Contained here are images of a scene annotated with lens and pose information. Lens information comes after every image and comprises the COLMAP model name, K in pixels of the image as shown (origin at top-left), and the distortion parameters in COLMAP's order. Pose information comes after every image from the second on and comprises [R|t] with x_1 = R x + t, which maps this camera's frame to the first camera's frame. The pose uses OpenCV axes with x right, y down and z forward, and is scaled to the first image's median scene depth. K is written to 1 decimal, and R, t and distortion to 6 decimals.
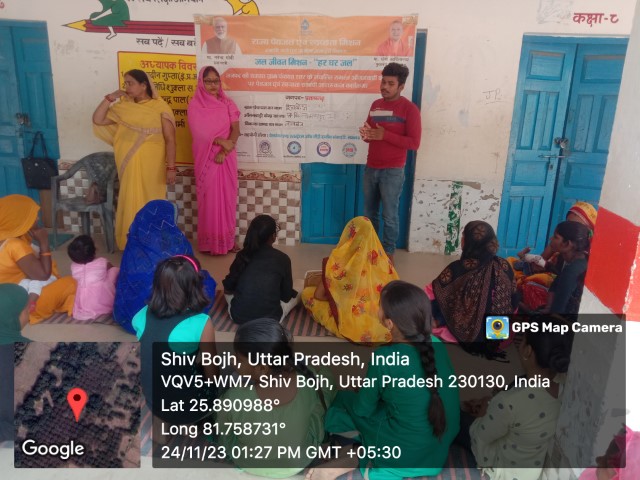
lens RADIAL K [[483.9, 0, 318.0], [0, 483.9, 237.5], [0, 0, 1]] dist [-0.004909, -0.001463]
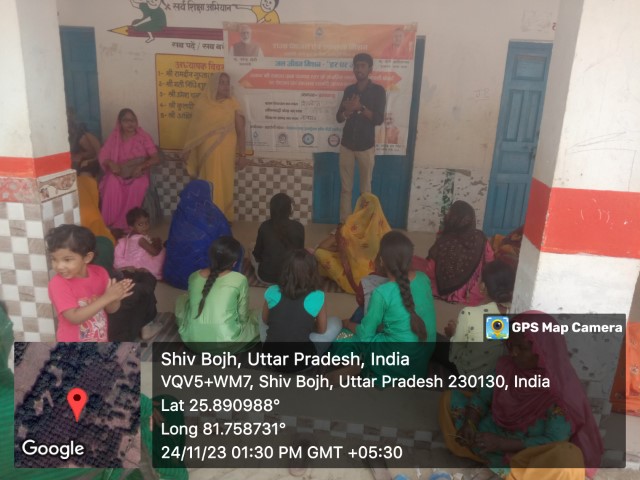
lens RADIAL K [[486.6, 0, 312.1], [0, 486.6, 243.1], [0, 0, 1]] dist [0.000196, -0.005372]
pose [[0.999889, 0.010073, -0.010994, -0.024723], [-0.010060, 0.999949, 0.001267, 0.059486], [0.011006, -0.001156, 0.999939, -0.151712]]
